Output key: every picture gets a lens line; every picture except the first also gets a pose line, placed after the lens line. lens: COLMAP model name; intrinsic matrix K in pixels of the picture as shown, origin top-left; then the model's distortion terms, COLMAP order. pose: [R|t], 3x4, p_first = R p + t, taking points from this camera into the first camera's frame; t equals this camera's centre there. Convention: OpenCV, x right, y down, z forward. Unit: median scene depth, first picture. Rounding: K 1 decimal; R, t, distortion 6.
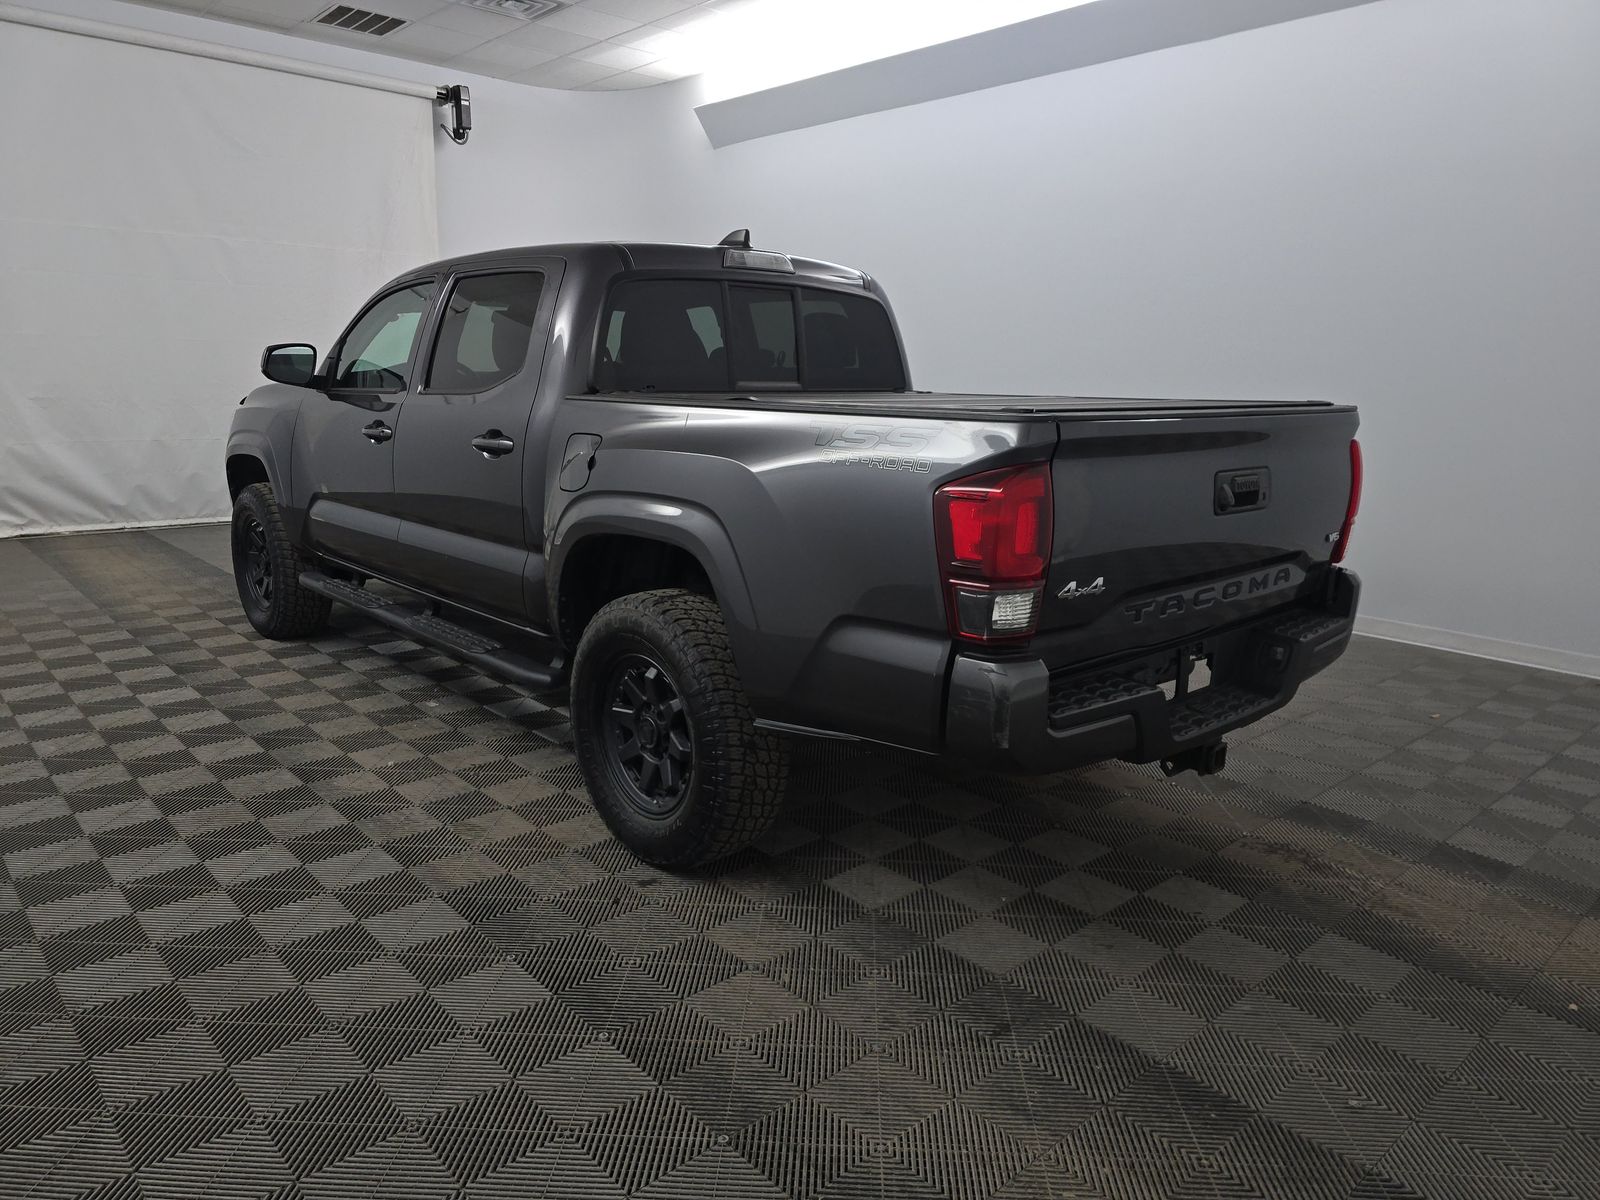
lens RADIAL K [[1071.8, 0, 781.1], [0, 1071.8, 605.1], [0, 0, 1]] dist [0.014742, -0.038812]
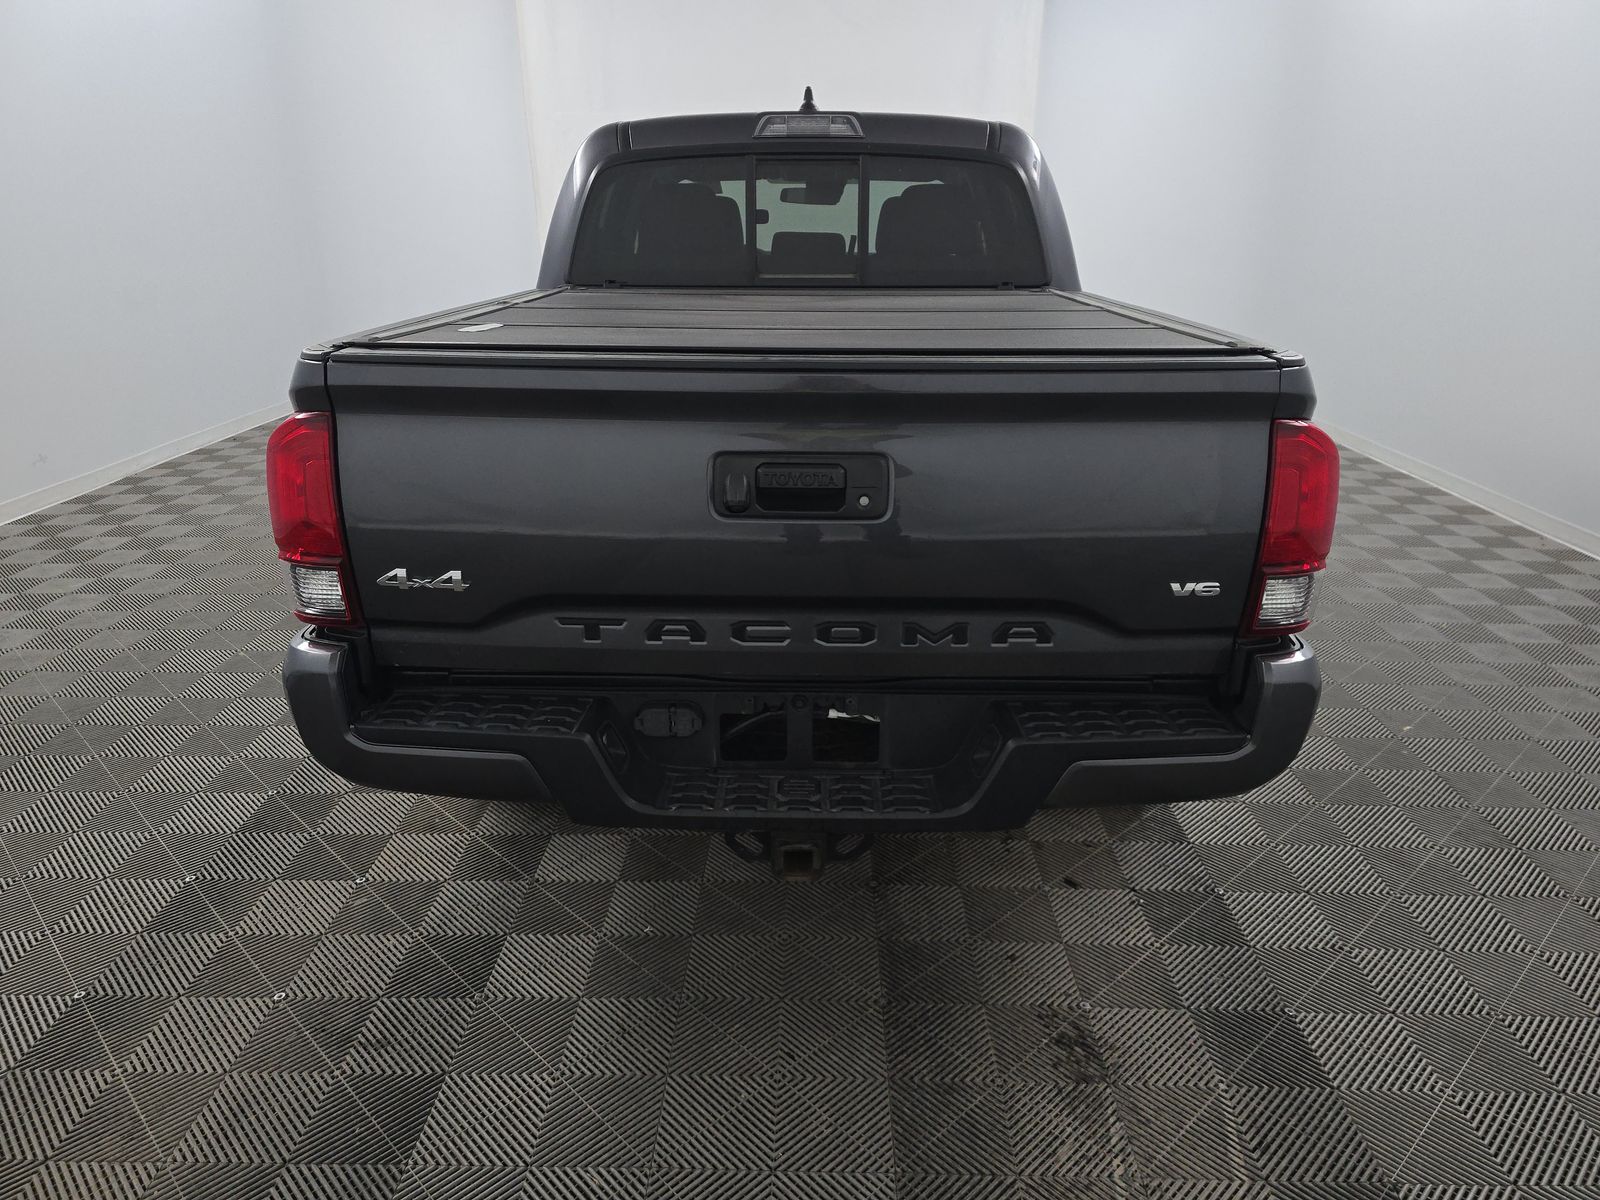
lens RADIAL K [[1071.8, 0, 781.1], [0, 1071.8, 605.1], [0, 0, 1]] dist [0.014742, -0.038812]
pose [[0.737559, 0.218789, -0.638857, 0.738109], [-0.137945, 0.974924, 0.174625, -0.128400], [0.661043, -0.040670, 0.749245, 0.437653]]
